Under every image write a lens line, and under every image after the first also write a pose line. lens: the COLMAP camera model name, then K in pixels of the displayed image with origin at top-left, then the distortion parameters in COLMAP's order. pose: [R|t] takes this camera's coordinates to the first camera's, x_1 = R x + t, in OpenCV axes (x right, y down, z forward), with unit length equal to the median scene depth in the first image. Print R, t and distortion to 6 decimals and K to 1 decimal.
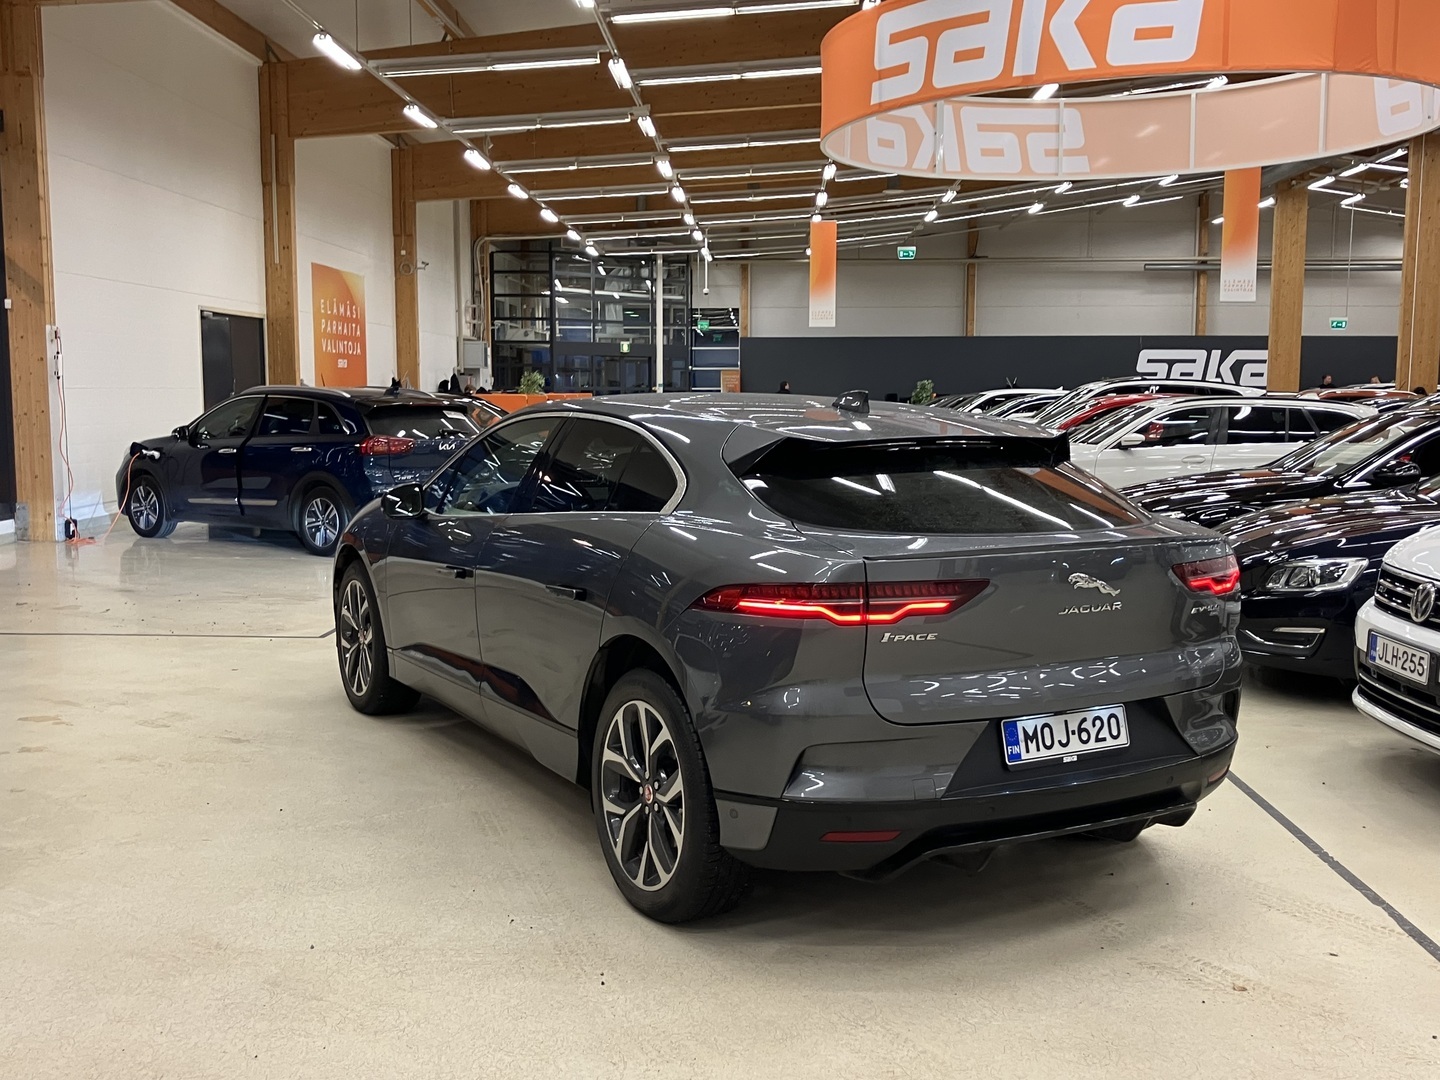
lens RADIAL K [[1441.3, 0, 711.5], [0, 1441.3, 538.7], [0, 0, 1]] dist [0.007194, 0.000000]
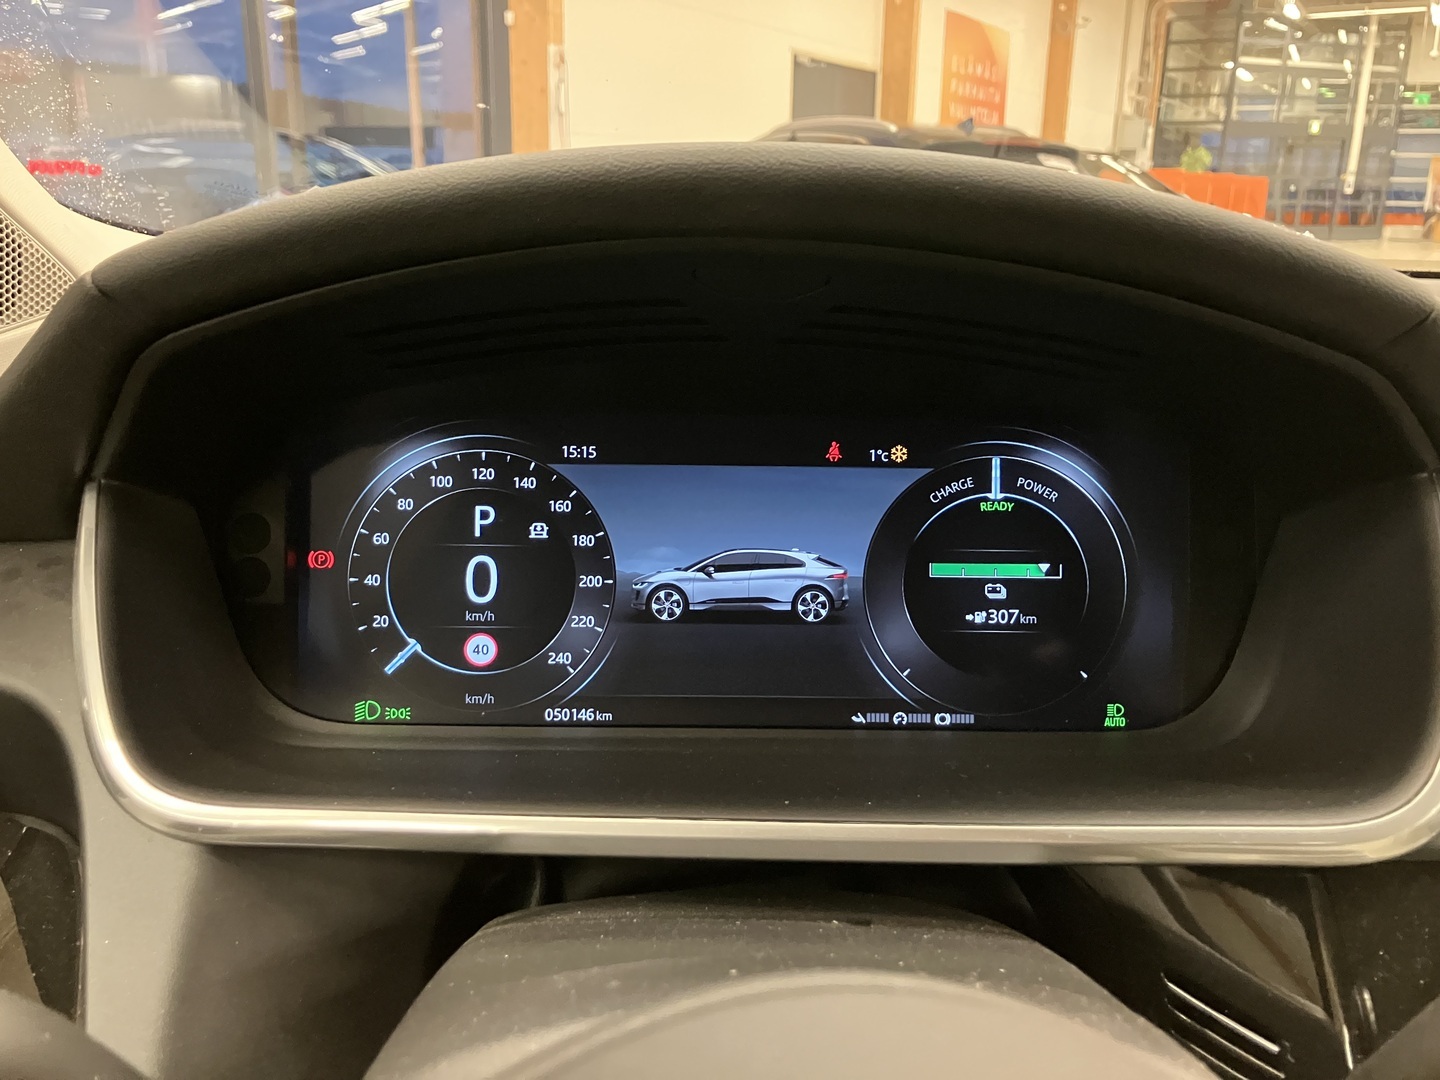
lens RADIAL K [[1177.9, 0, 717.7], [0, 1177.9, 536.2], [0, 0, 1]] dist [0.012117, -0.001229]
pose [[0.880315, 0.144787, -0.451755, -0.021169], [-0.061788, 0.979169, 0.193418, -0.006590], [0.470349, -0.142356, 0.870923, 0.187162]]
